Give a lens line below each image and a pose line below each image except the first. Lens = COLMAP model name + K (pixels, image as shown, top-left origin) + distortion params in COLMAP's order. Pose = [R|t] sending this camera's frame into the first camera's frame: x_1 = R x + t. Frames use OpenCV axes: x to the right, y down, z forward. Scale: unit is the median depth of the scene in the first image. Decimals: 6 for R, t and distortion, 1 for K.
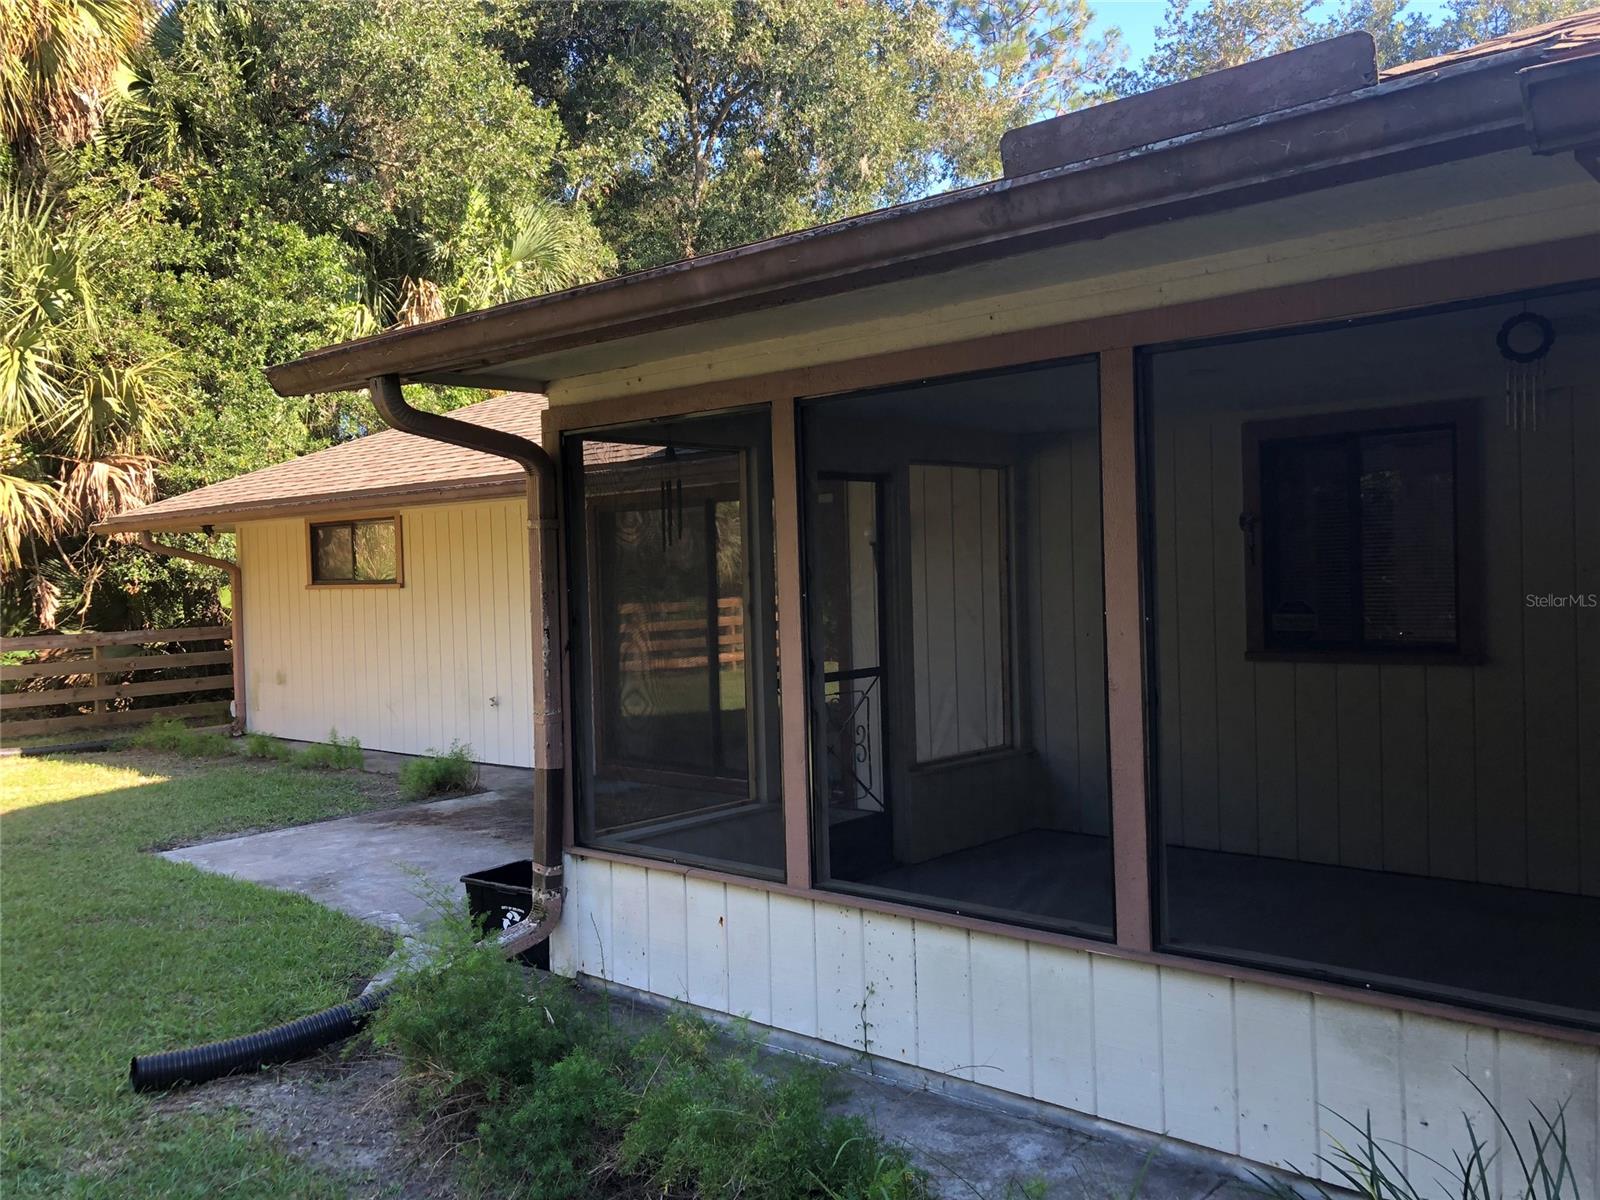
lens RADIAL K [[1314.5, 0, 790.8], [0, 1314.5, 609.2], [0, 0, 1]] dist [0.035995, -0.043394]
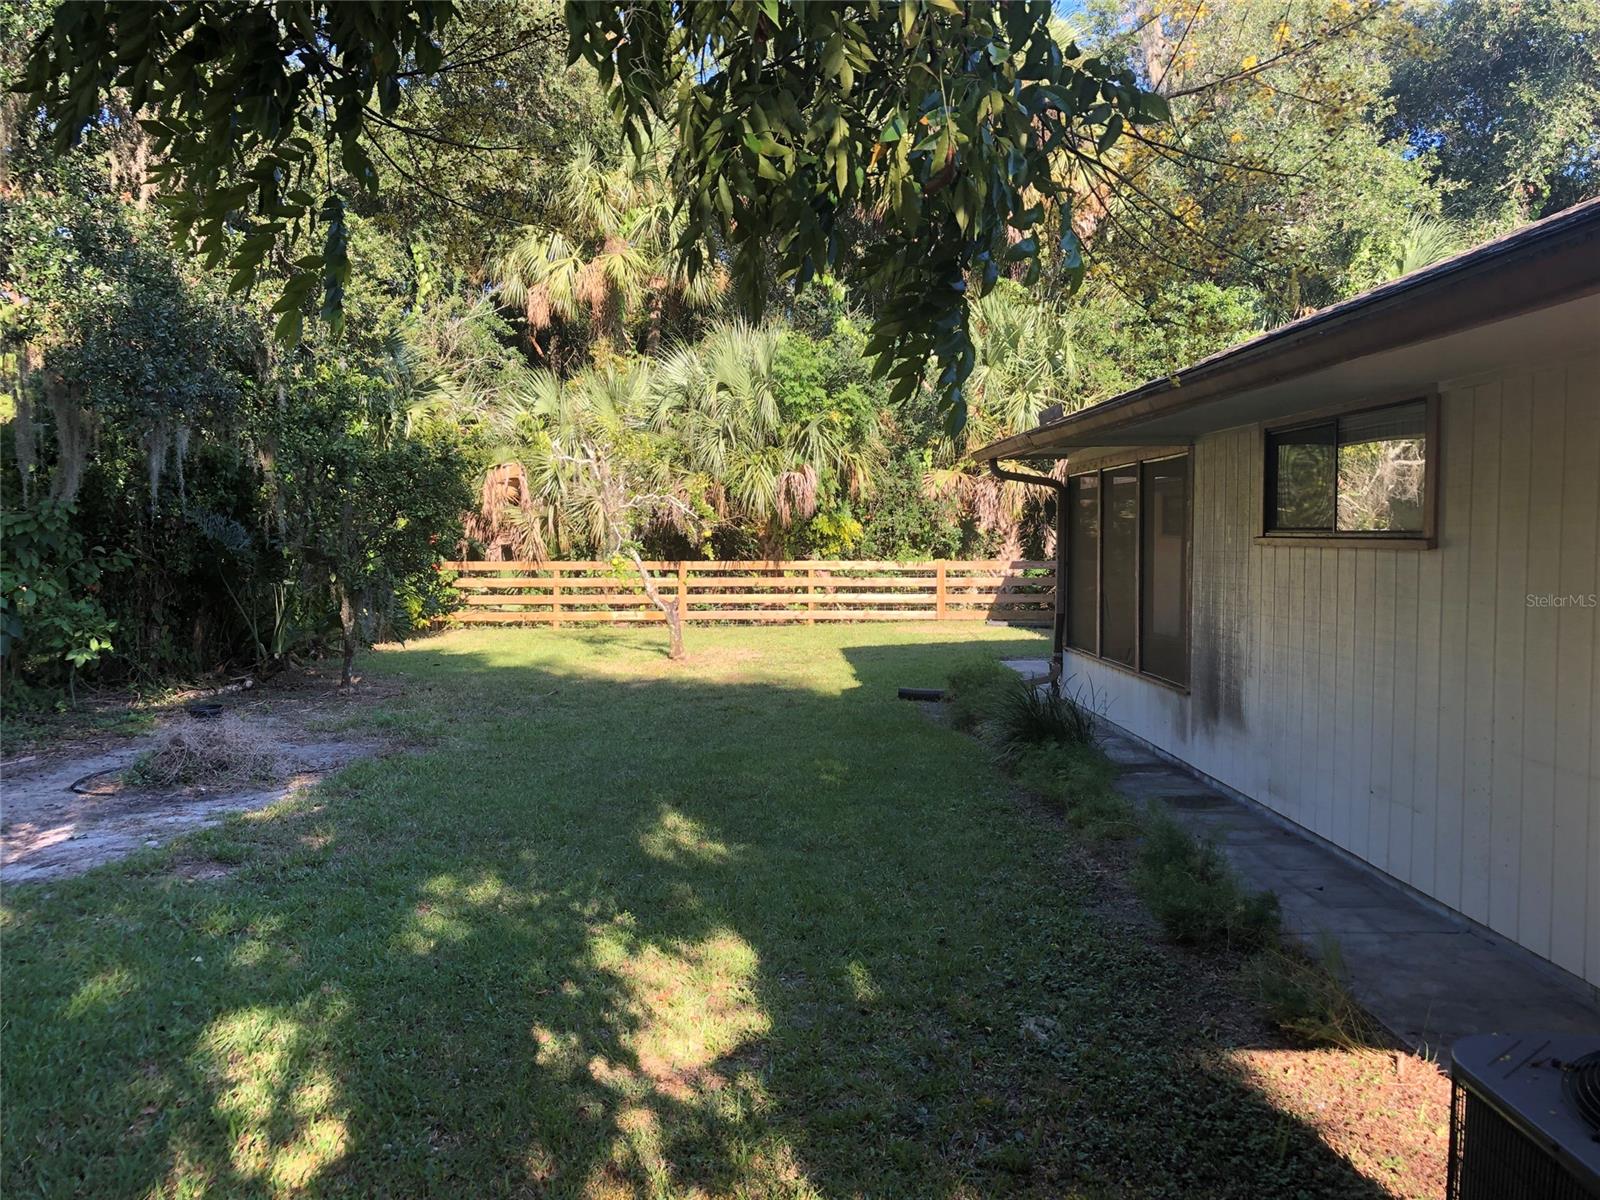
lens RADIAL K [[1314.5, 0, 802.5], [0, 1314.5, 598.1], [0, 0, 1]] dist [0.035995, -0.043394]
pose [[0.684145, 0.067045, -0.726258, 0.434588], [-0.041787, 0.997733, 0.052742, -0.006032], [0.728148, -0.005735, 0.685395, -0.351885]]
